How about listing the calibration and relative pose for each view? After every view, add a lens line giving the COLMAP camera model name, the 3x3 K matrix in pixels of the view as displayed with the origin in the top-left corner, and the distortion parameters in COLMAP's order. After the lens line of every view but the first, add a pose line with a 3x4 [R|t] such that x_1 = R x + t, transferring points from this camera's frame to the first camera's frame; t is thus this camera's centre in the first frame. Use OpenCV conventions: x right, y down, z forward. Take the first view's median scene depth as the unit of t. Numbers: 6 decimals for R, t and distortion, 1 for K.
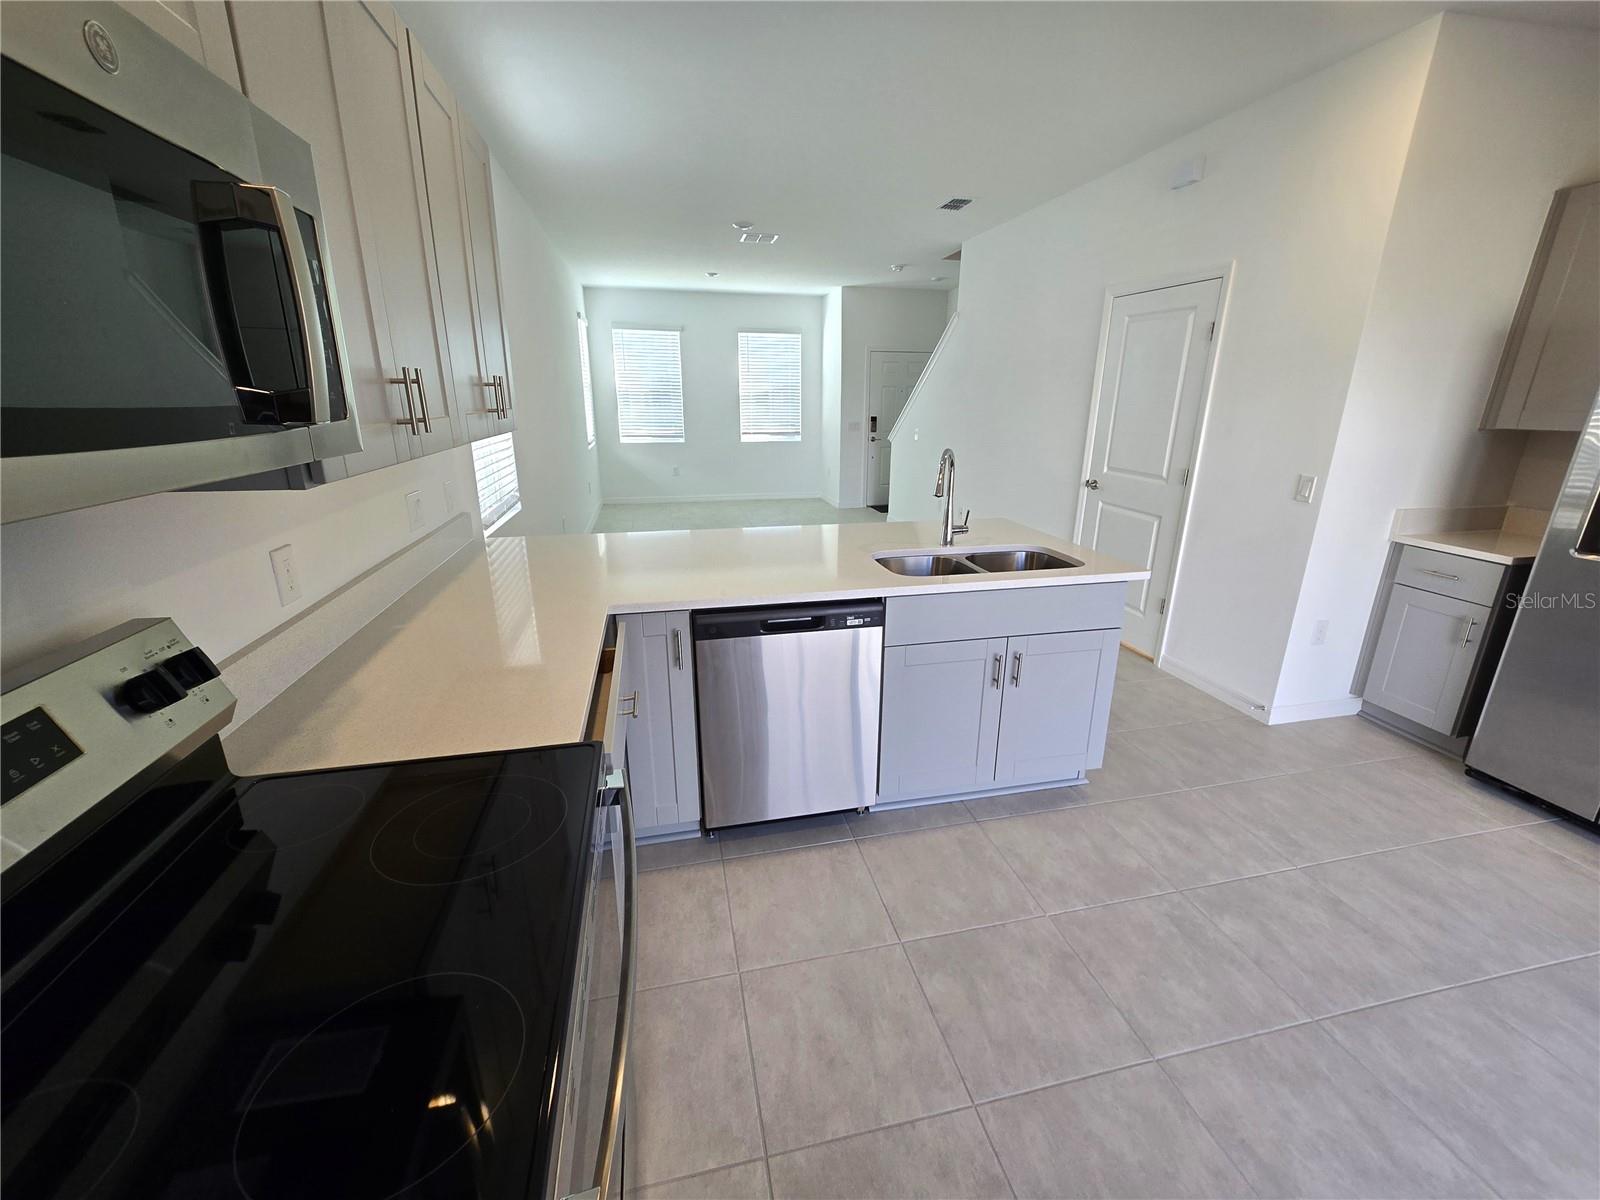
lens RADIAL K [[659.8, 0, 810.4], [0, 659.8, 592.2], [0, 0, 1]] dist [-0.003363, 0.001476]
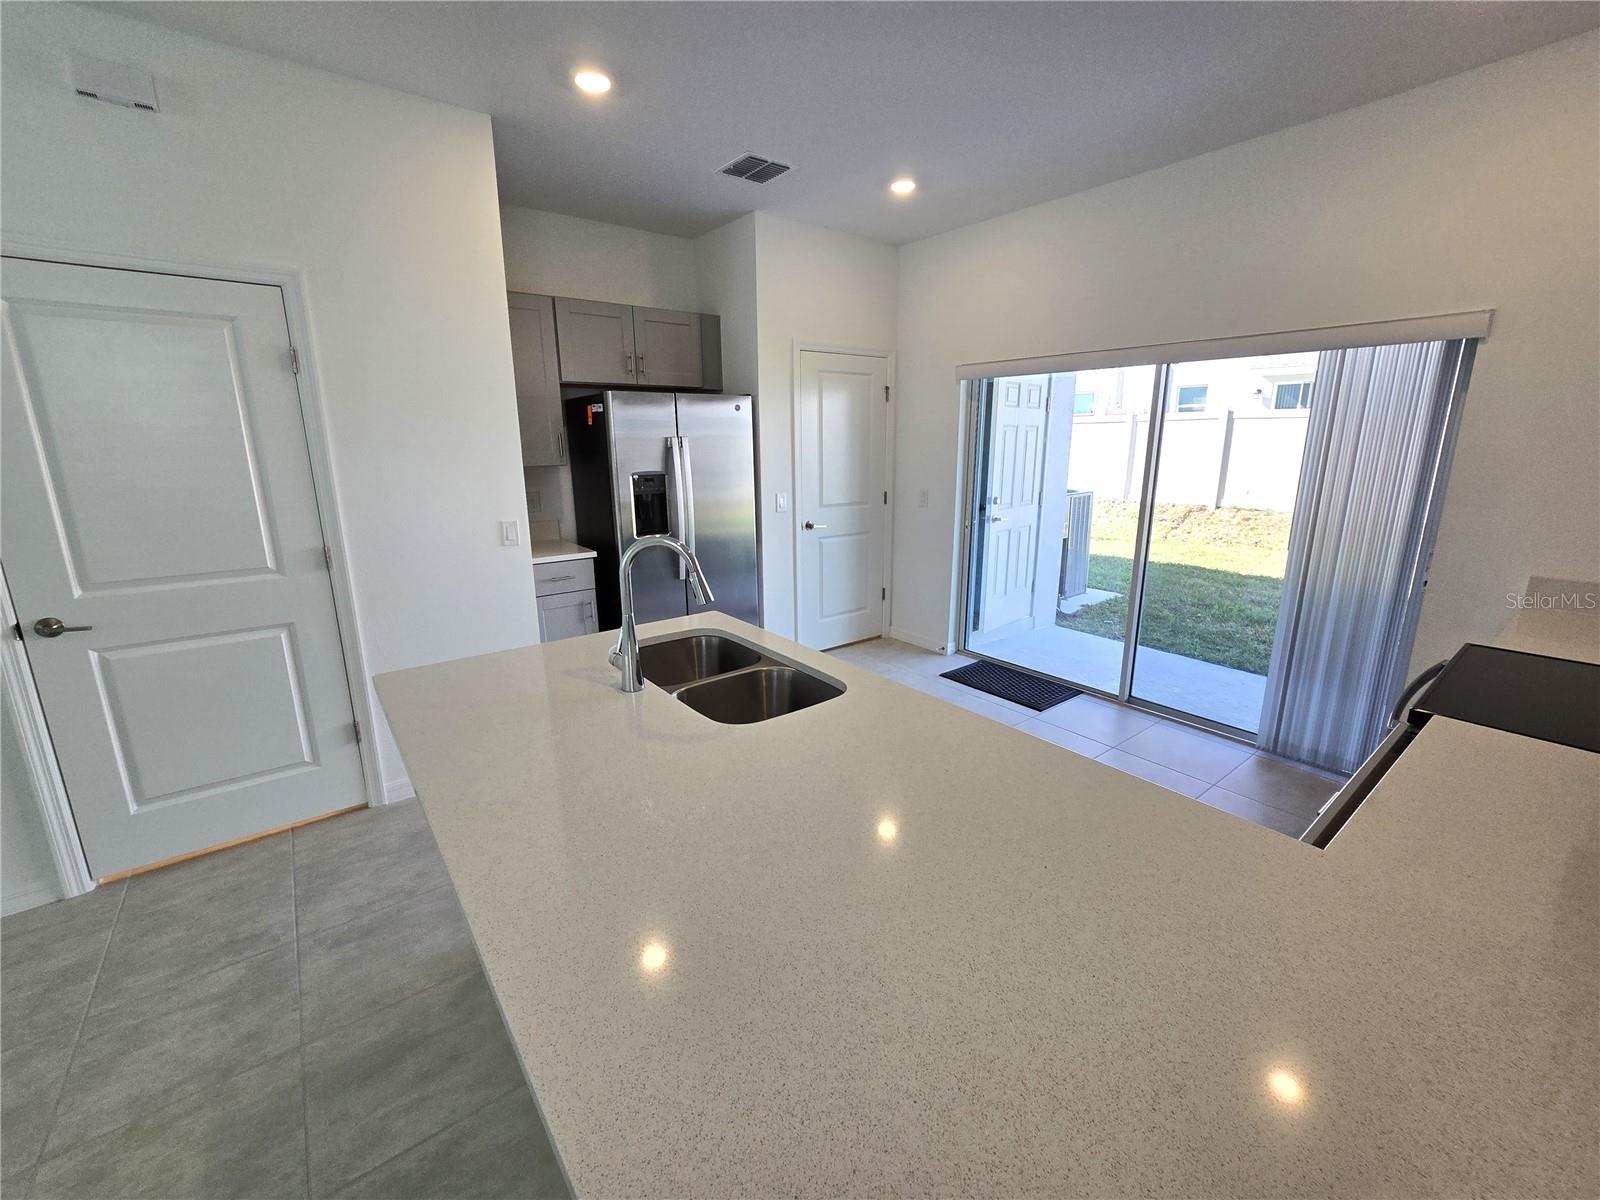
lens RADIAL K [[659.8, 0, 788.7], [0, 659.8, 588.8], [0, 0, 1]] dist [-0.003363, 0.001476]
pose [[-0.407961, -0.204736, 0.889748, -0.466676], [0.272662, 0.902738, 0.332744, -0.396567], [-0.871334, 0.378347, -0.312458, 1.282007]]
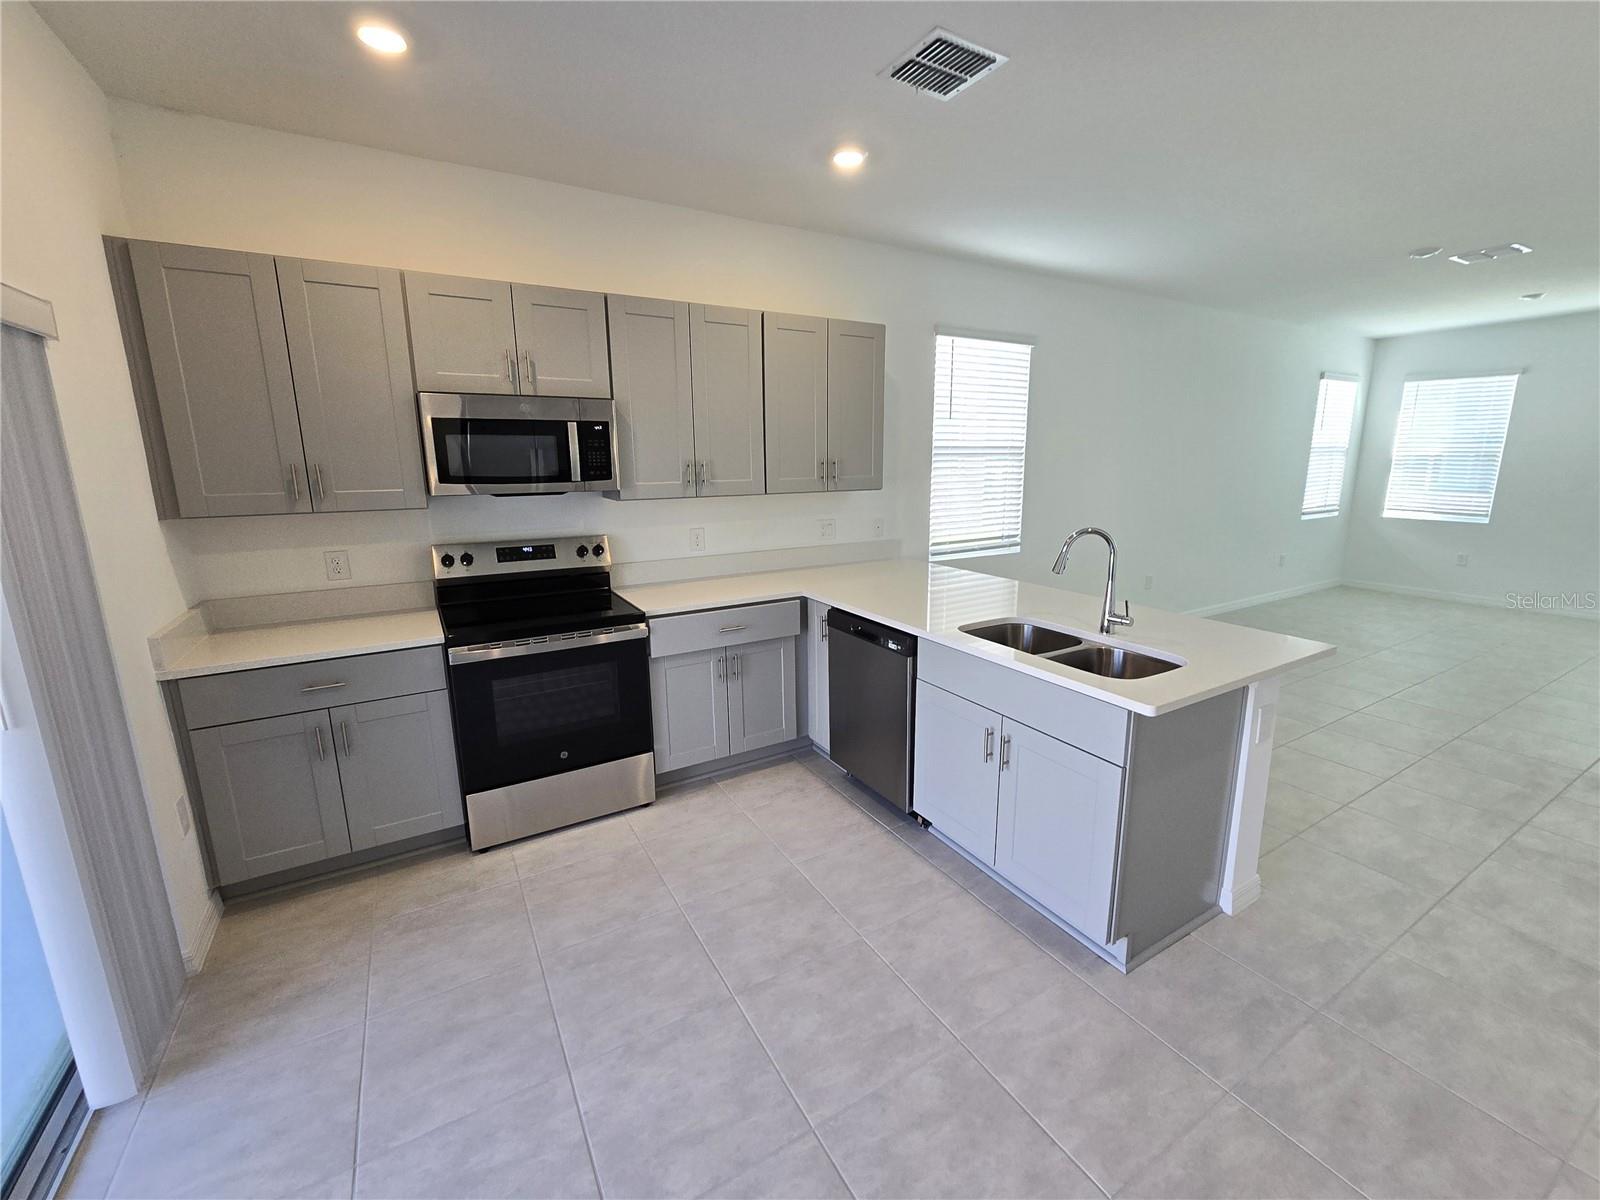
lens RADIAL K [[659.8, 0, 819.7], [0, 659.8, 591.6], [0, 0, 1]] dist [-0.003363, 0.001476]
pose [[0.314600, 0.184247, -0.931171, 1.047416], [-0.265232, 0.958971, 0.100138, -0.128578], [0.911416, 0.215473, 0.350560, 0.356229]]
